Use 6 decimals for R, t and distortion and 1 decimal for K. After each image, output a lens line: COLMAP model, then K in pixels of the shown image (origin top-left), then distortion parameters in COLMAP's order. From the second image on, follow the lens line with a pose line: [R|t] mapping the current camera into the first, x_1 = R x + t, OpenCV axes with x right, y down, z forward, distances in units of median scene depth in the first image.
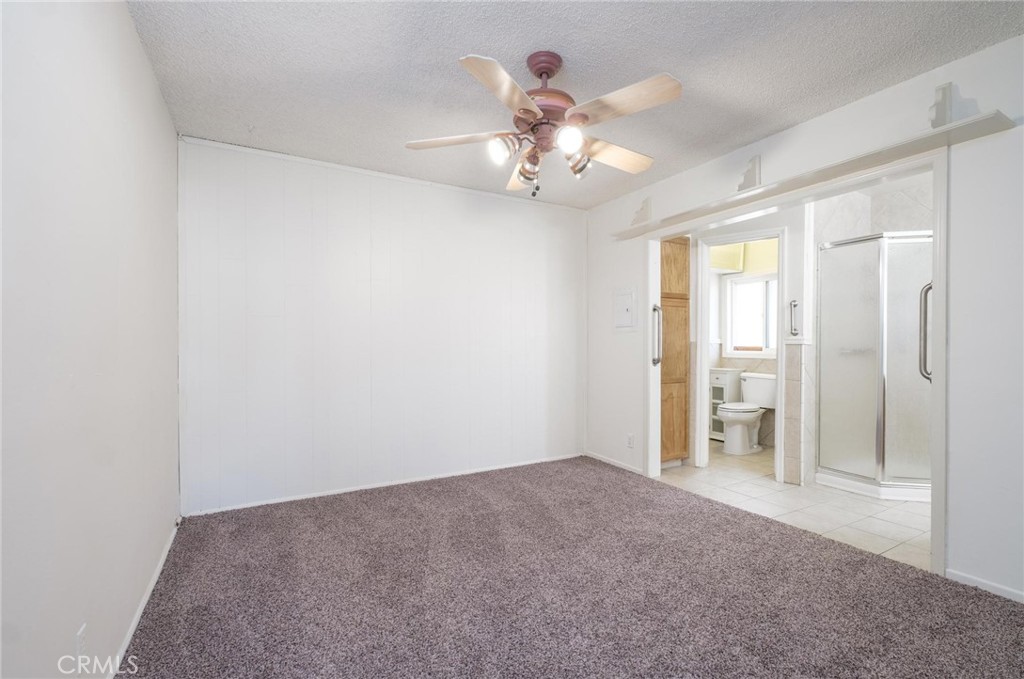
lens RADIAL K [[442.6, 0, 524.3], [0, 442.6, 334.8], [0, 0, 1]] dist [-0.011864, -0.000334]
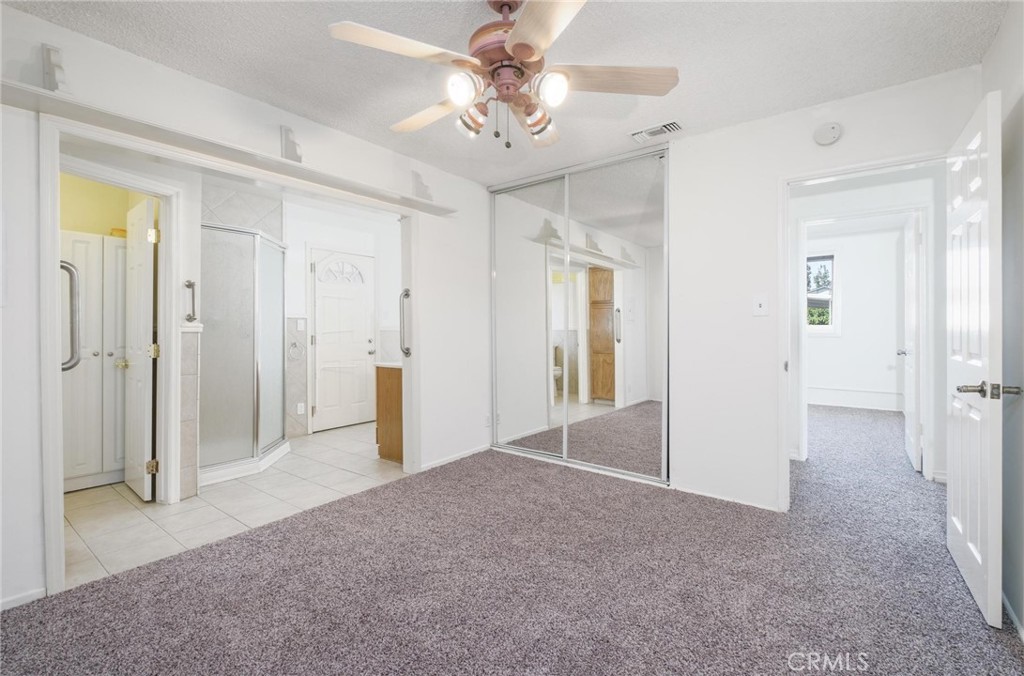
lens RADIAL K [[442.6, 0, 524.3], [0, 442.6, 333.3], [0, 0, 1]] dist [-0.011864, -0.000334]
pose [[-0.406106, -0.001375, 0.913825, -0.466306], [-0.011550, 0.999927, -0.003628, 0.021250], [-0.913753, -0.012028, -0.406092, 0.840608]]
